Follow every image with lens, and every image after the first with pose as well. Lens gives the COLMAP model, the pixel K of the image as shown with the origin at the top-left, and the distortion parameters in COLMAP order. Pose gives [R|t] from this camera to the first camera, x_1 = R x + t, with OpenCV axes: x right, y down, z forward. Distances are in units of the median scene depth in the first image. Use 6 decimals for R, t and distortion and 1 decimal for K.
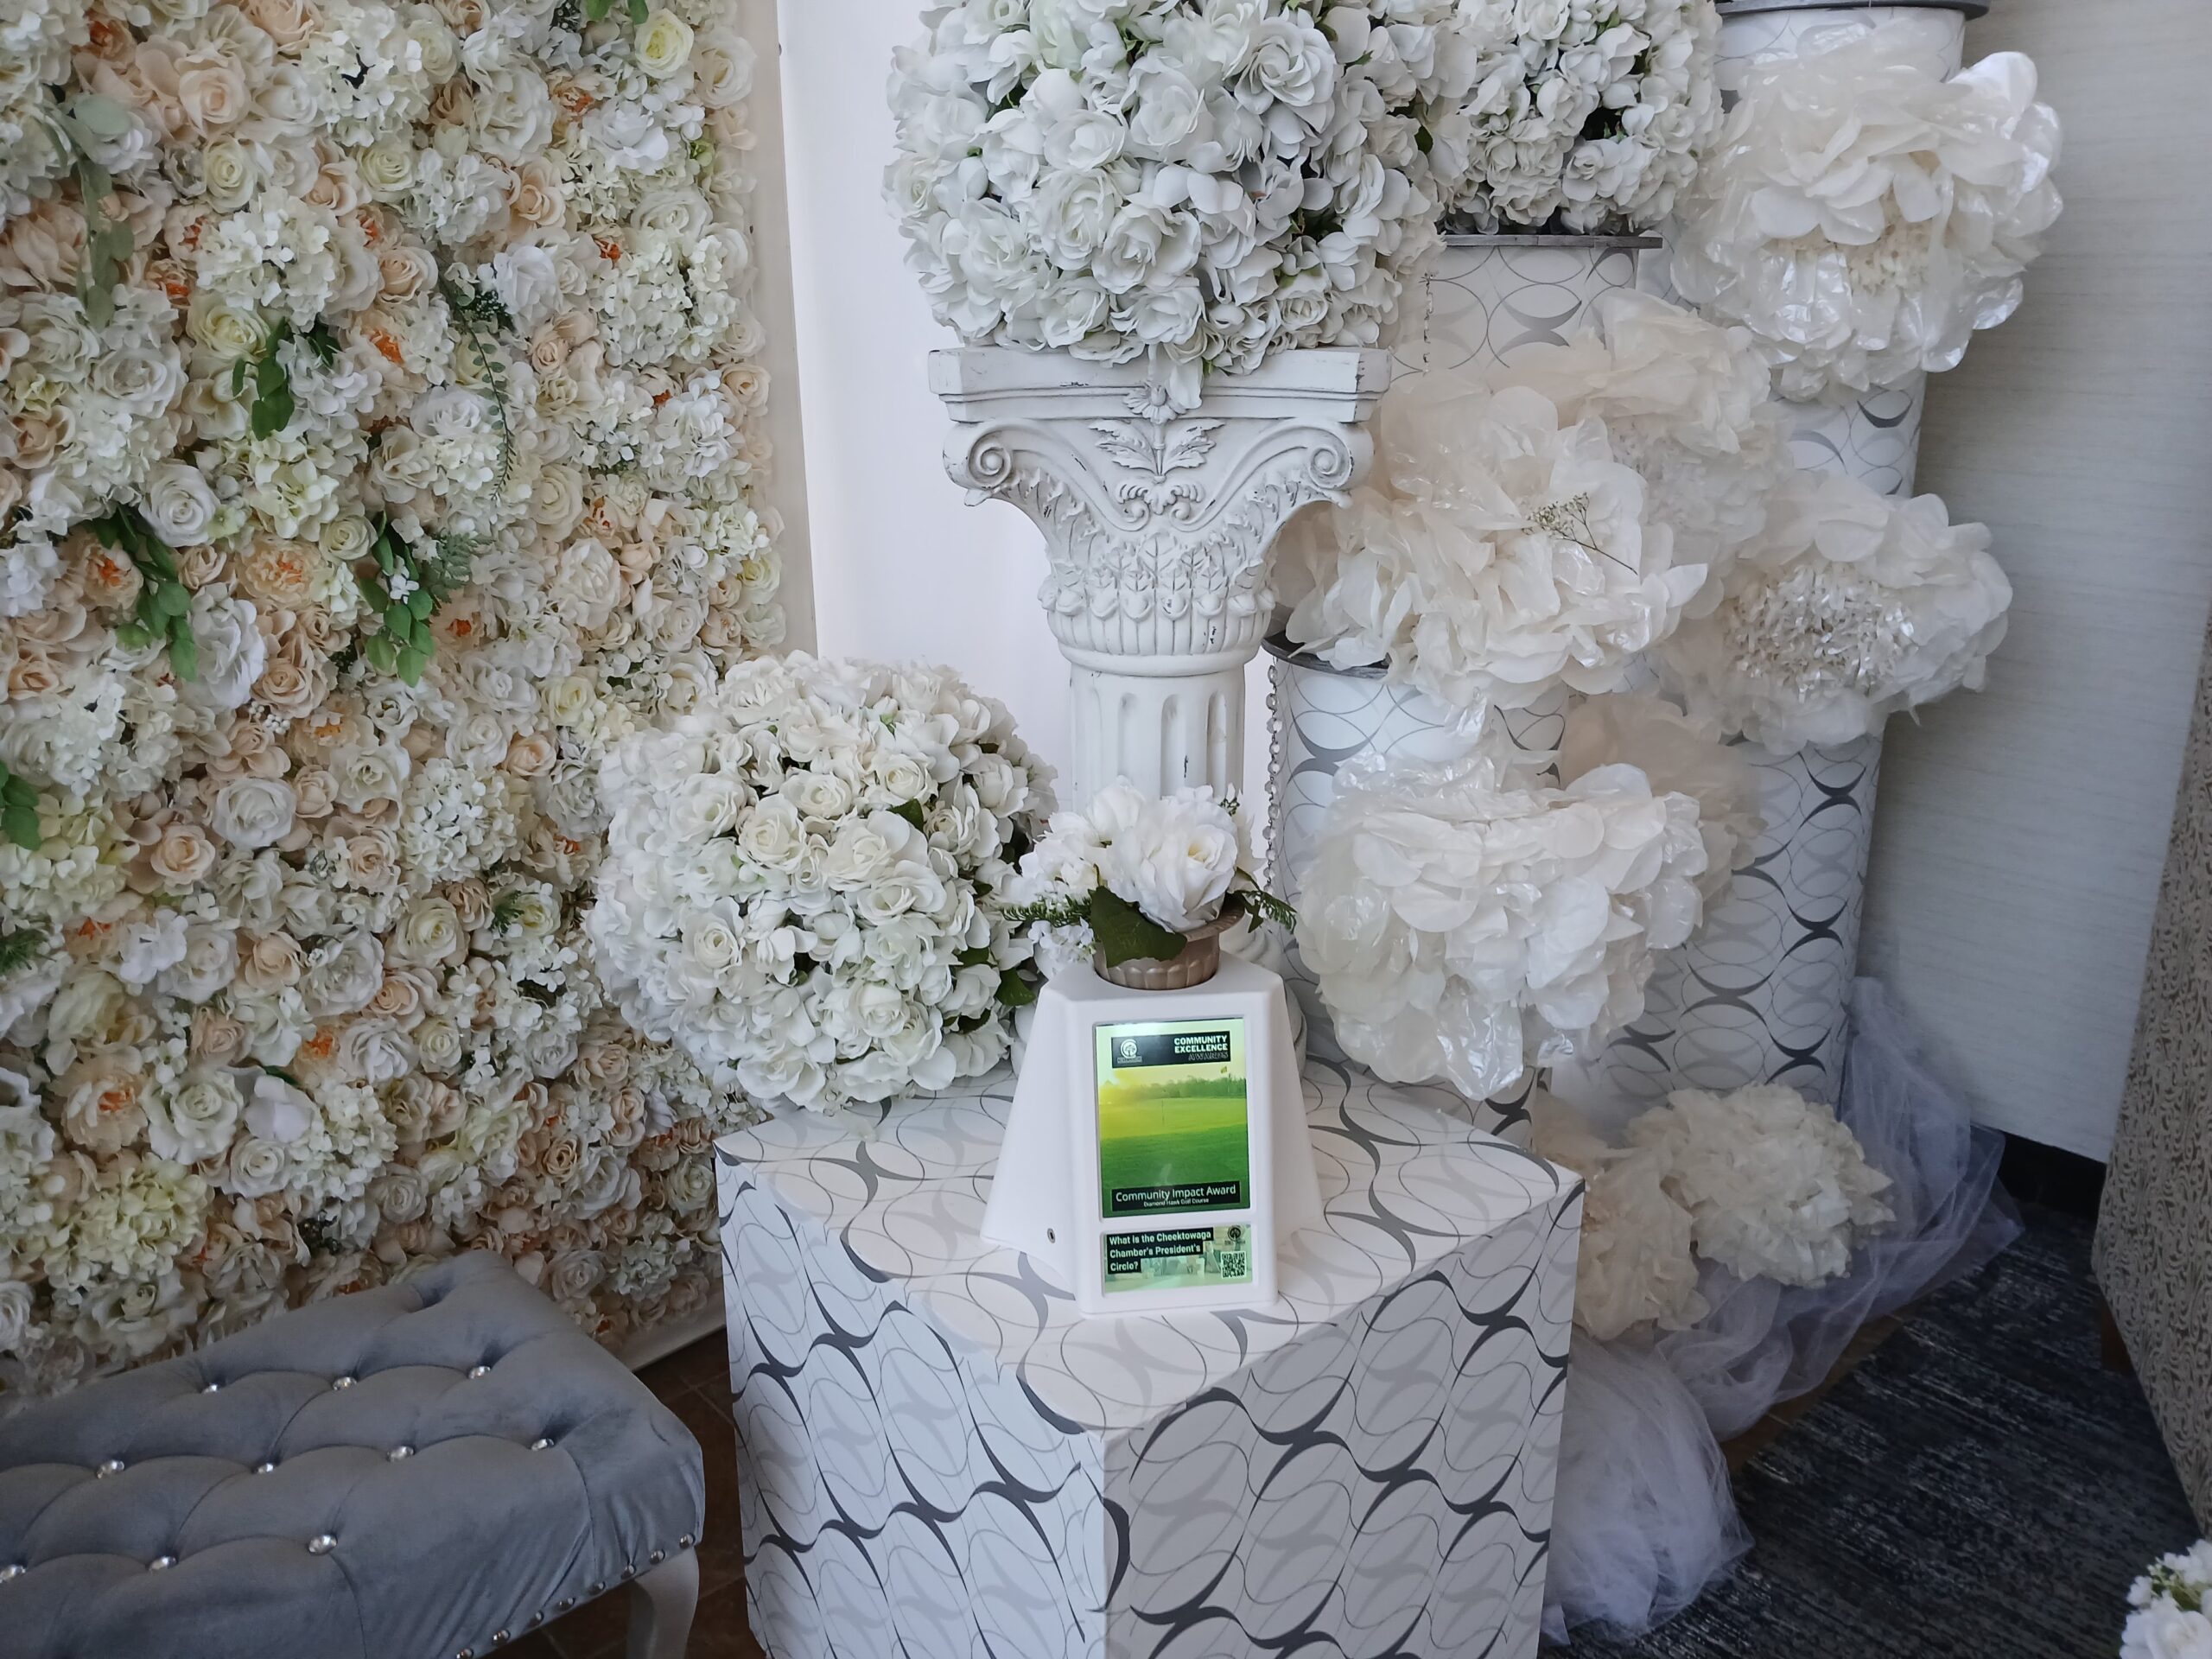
lens RADIAL K [[1693.5, 0, 1092.2], [0, 1693.5, 833.9], [0, 0, 1]] dist [0.106147, -0.235376]
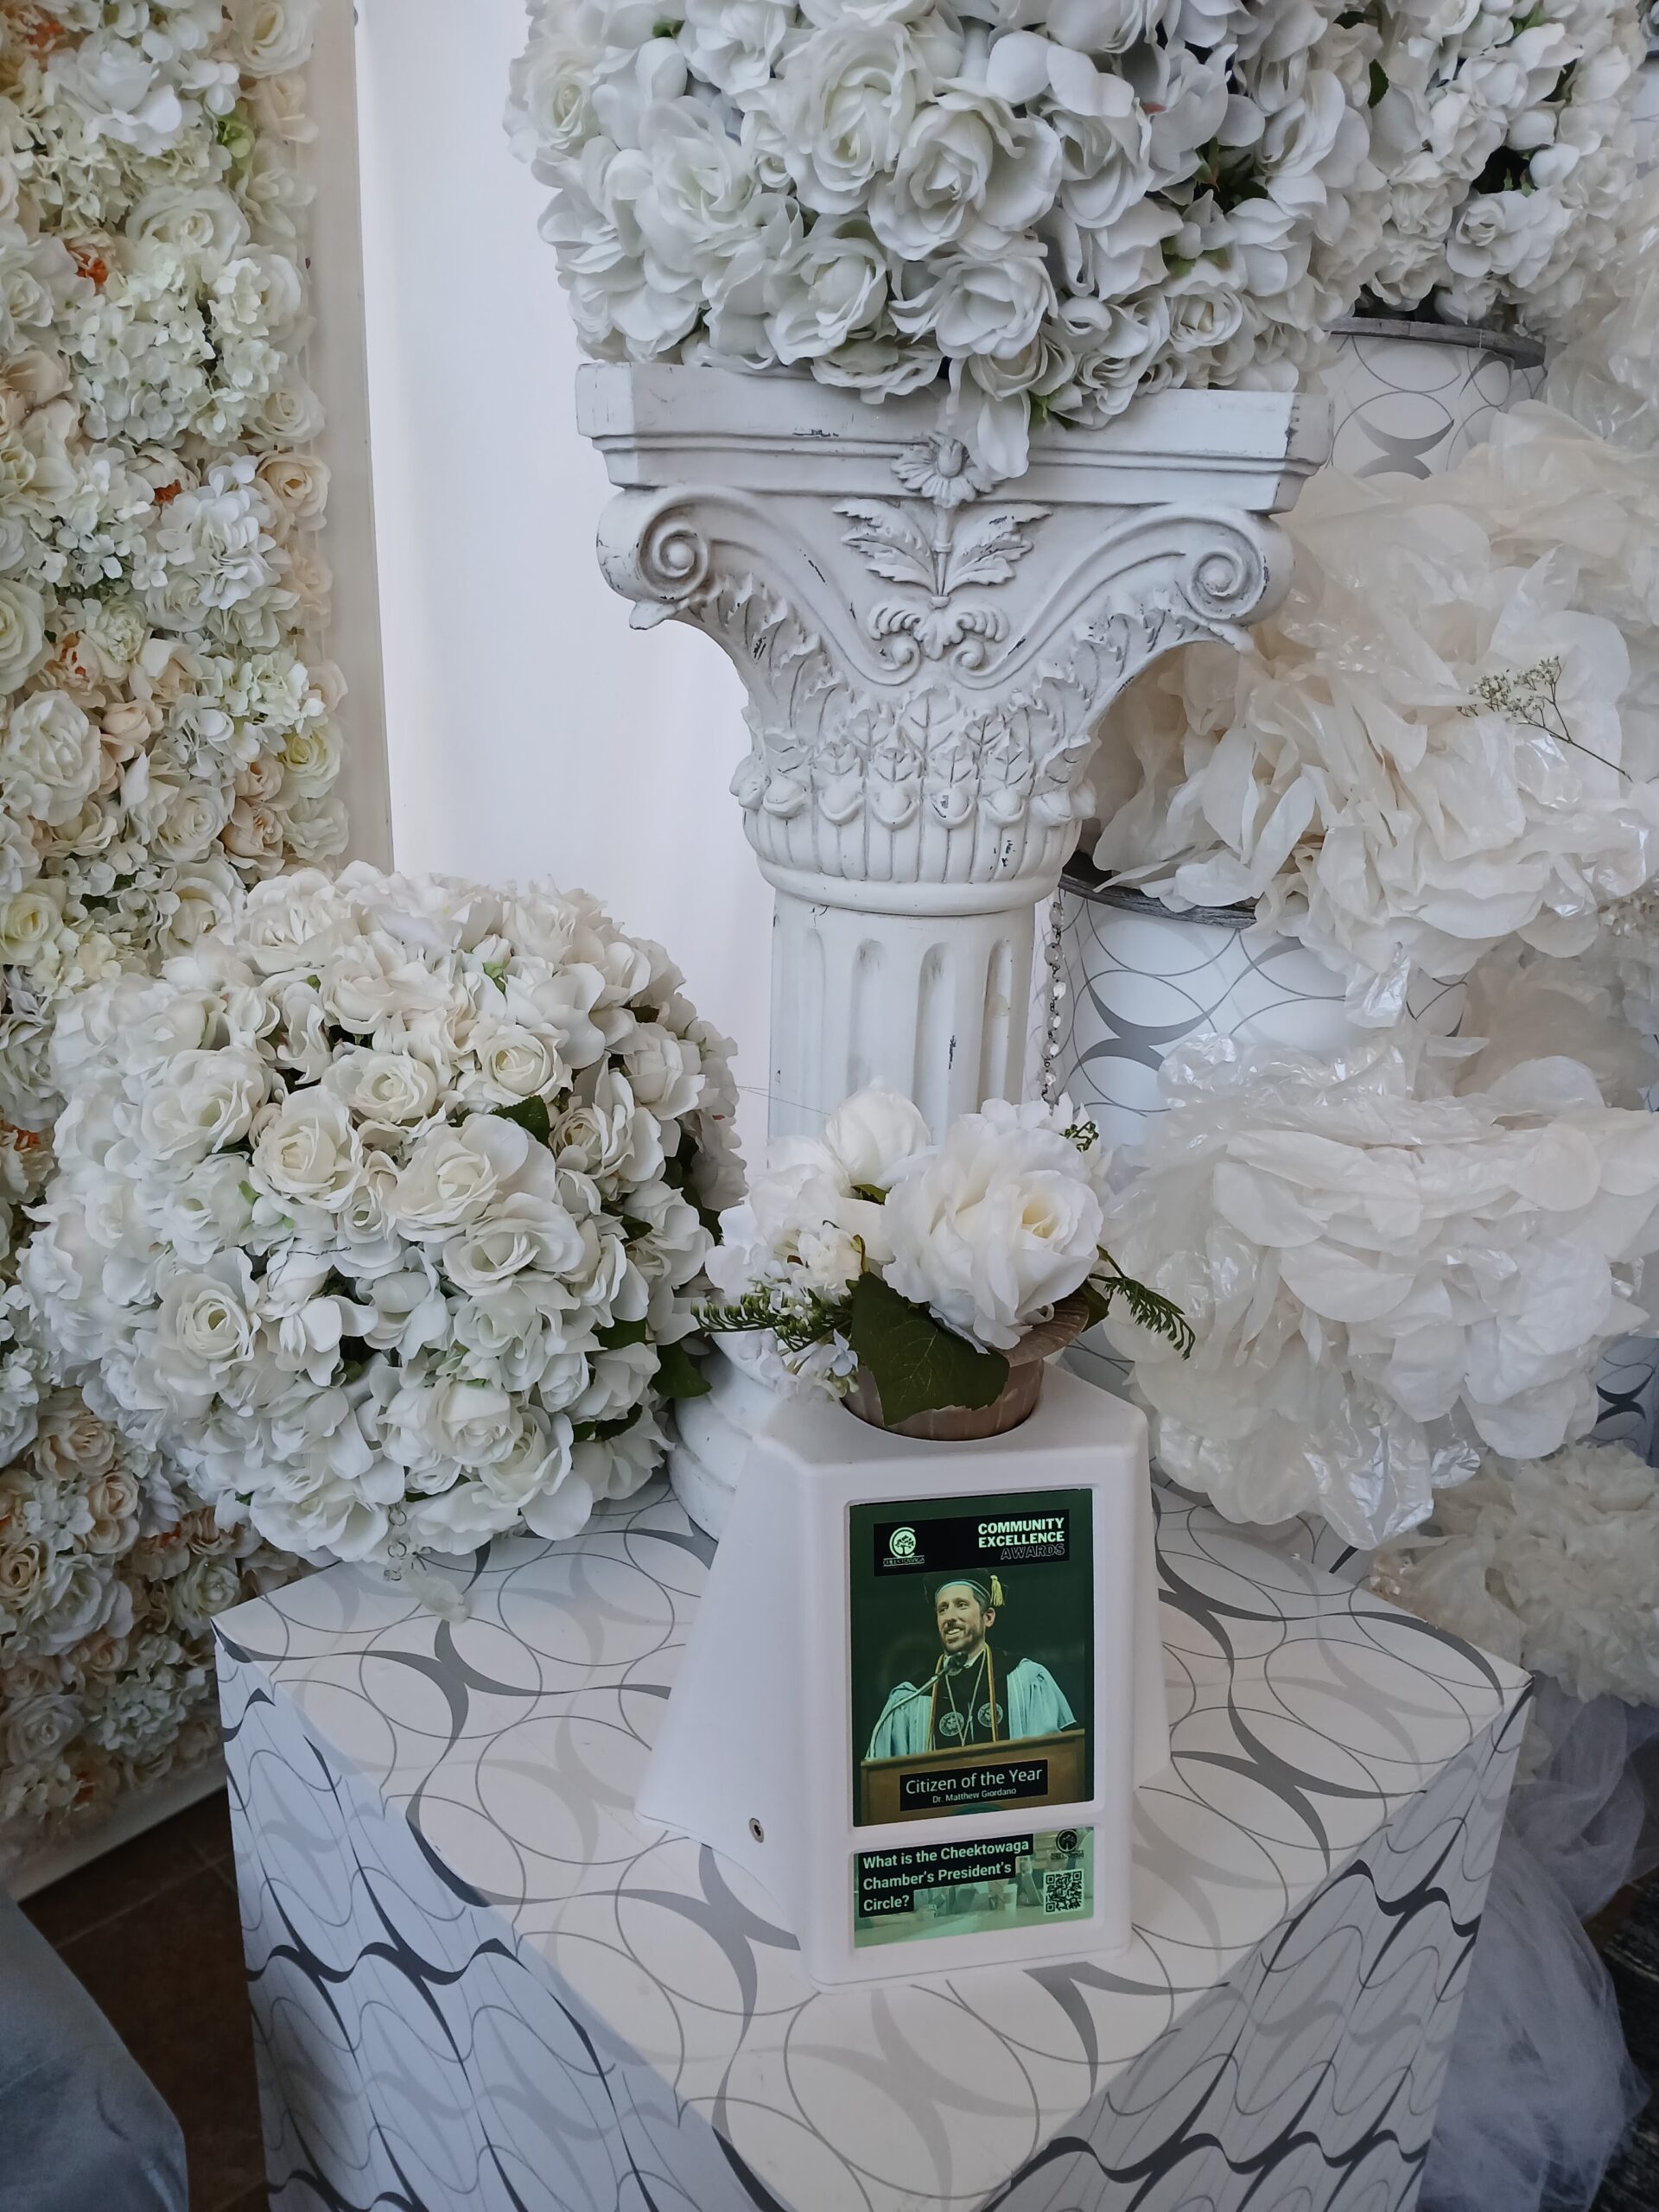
lens RADIAL K [[1701.4, 0, 823.7], [0, 1701.4, 1088.9], [0, 0, 1]] dist [0.082985, -0.197580]
pose [[0.996697, 0.016899, 0.079427, -0.047657], [-0.017746, 0.999793, 0.009972, -0.031632], [-0.079242, -0.011348, 0.996791, 0.347418]]
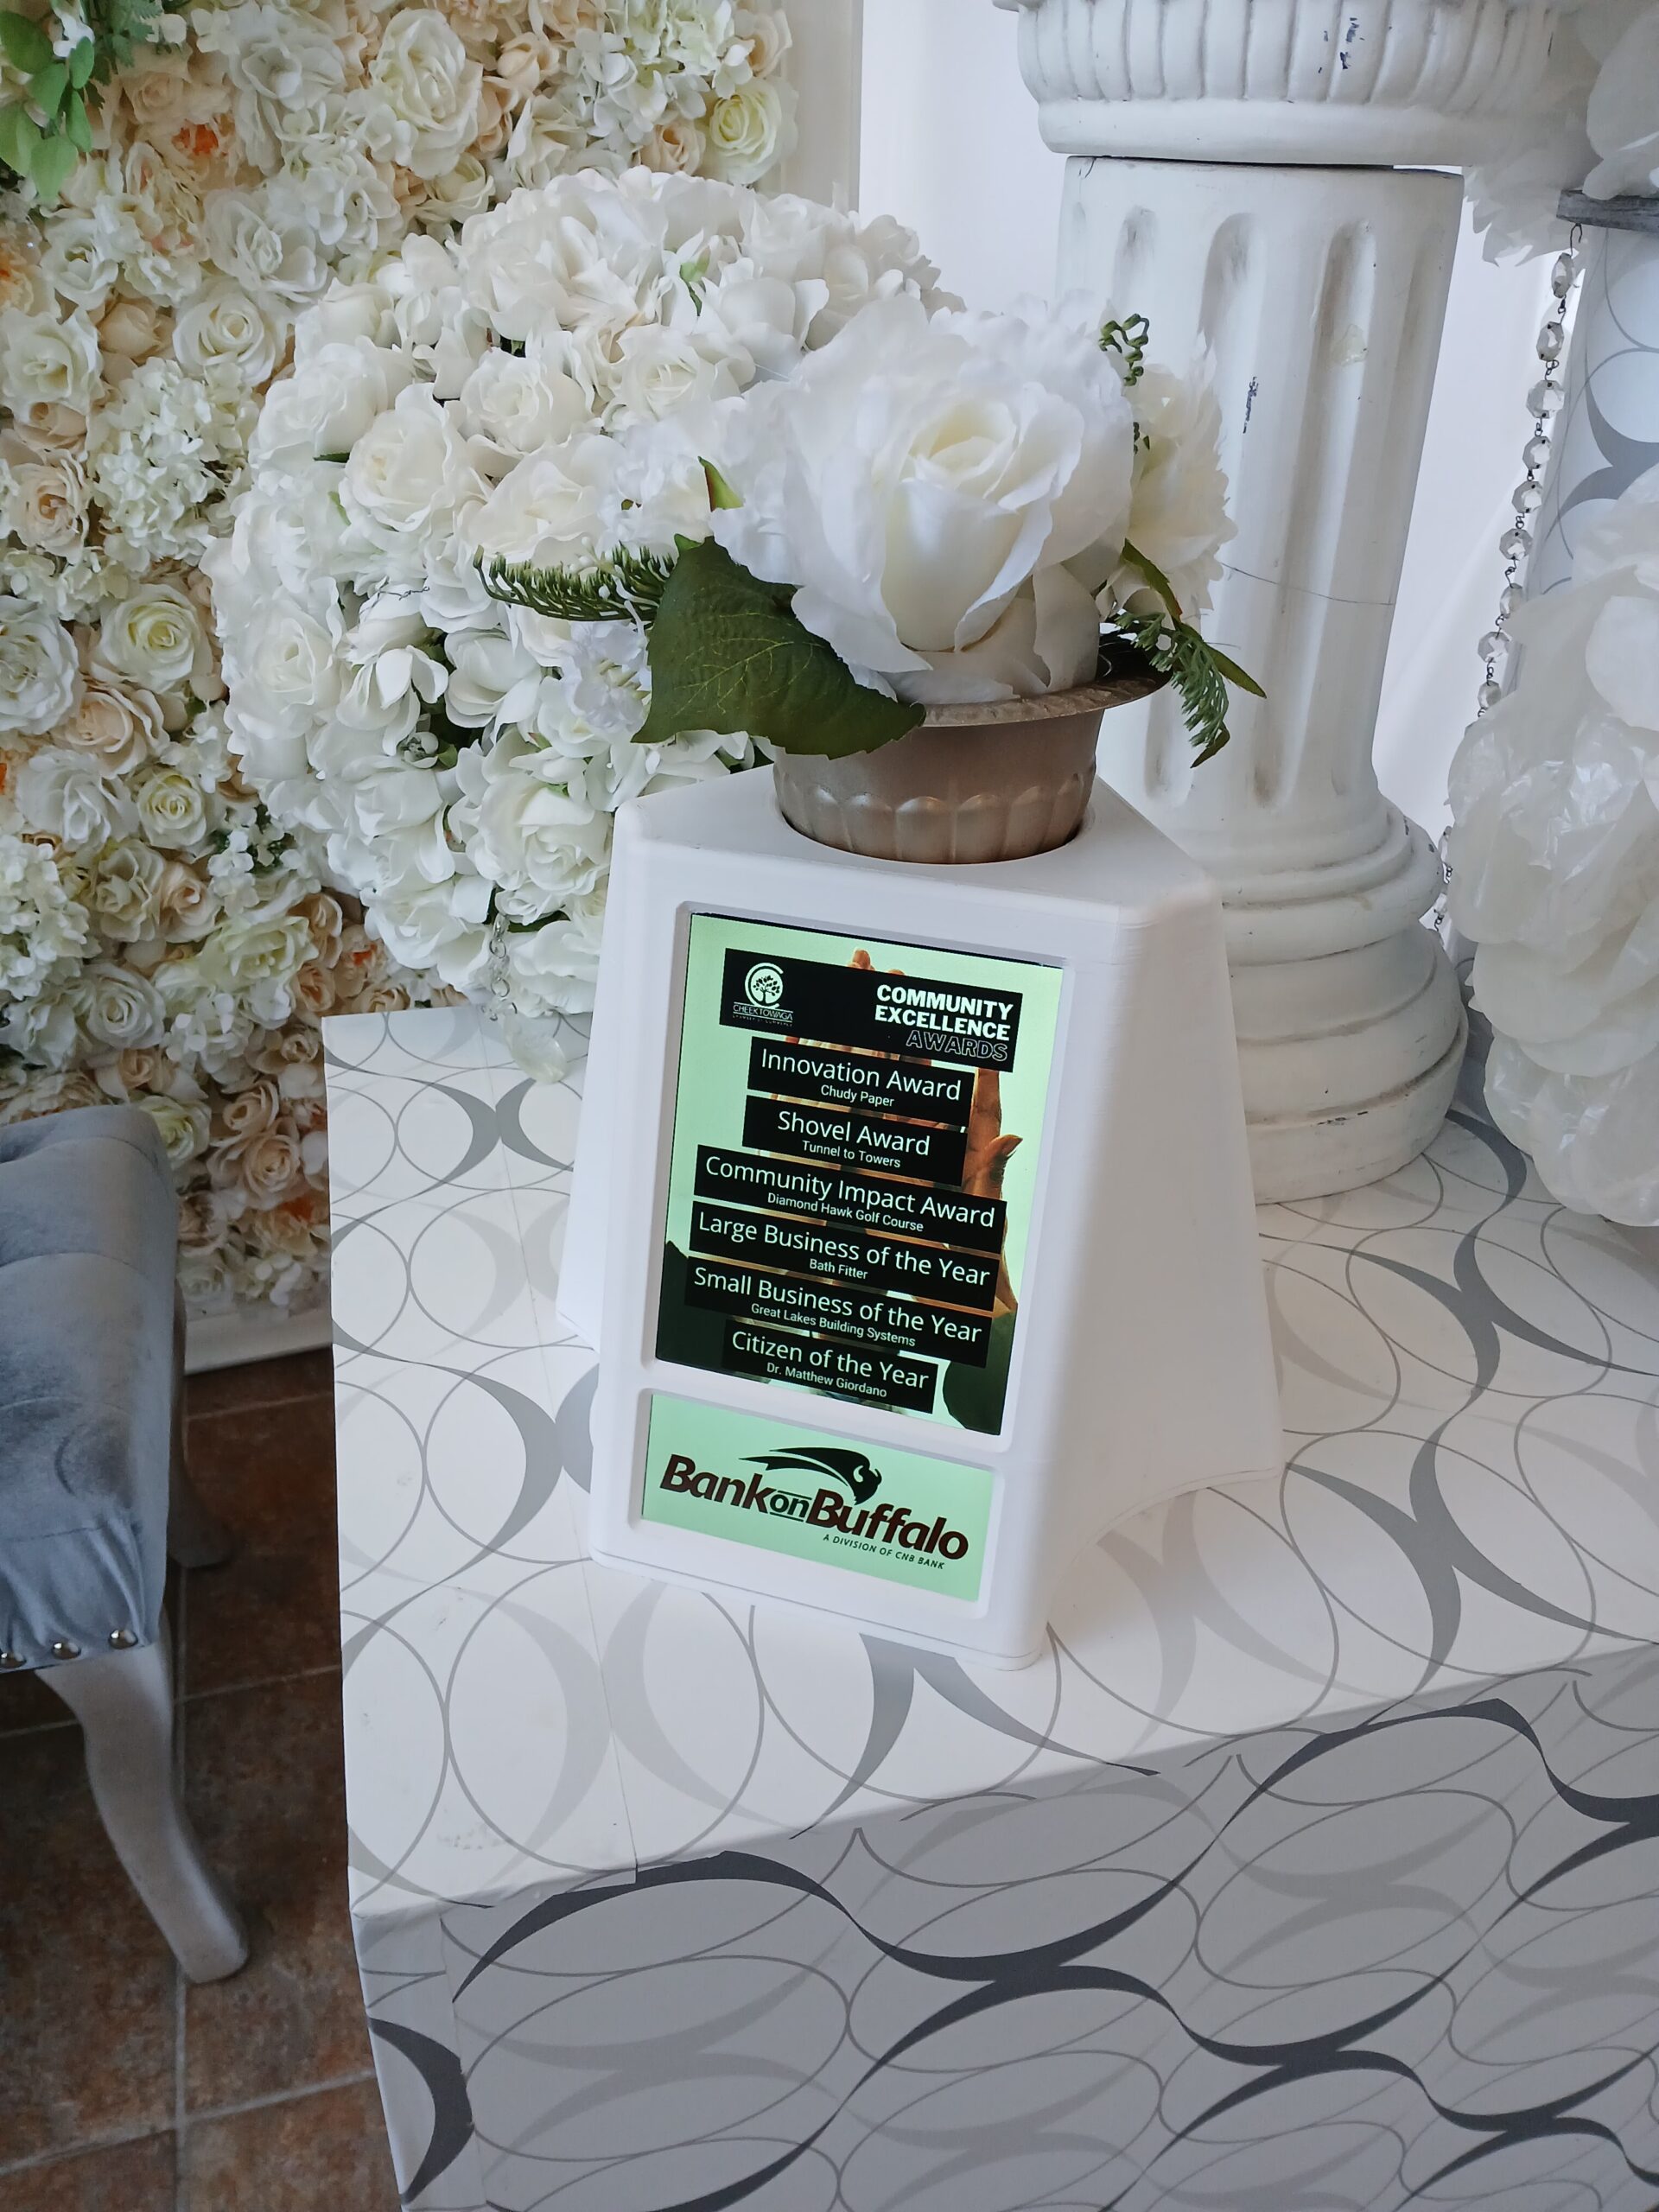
lens RADIAL K [[1701.4, 0, 823.7], [0, 1701.4, 1088.9], [0, 0, 1]] dist [0.082985, -0.197580]
pose [[0.906782, 0.223559, -0.357446, 0.155359], [-0.155415, 0.965375, 0.209517, 0.054594], [0.391909, -0.134434, 0.910129, 0.542106]]
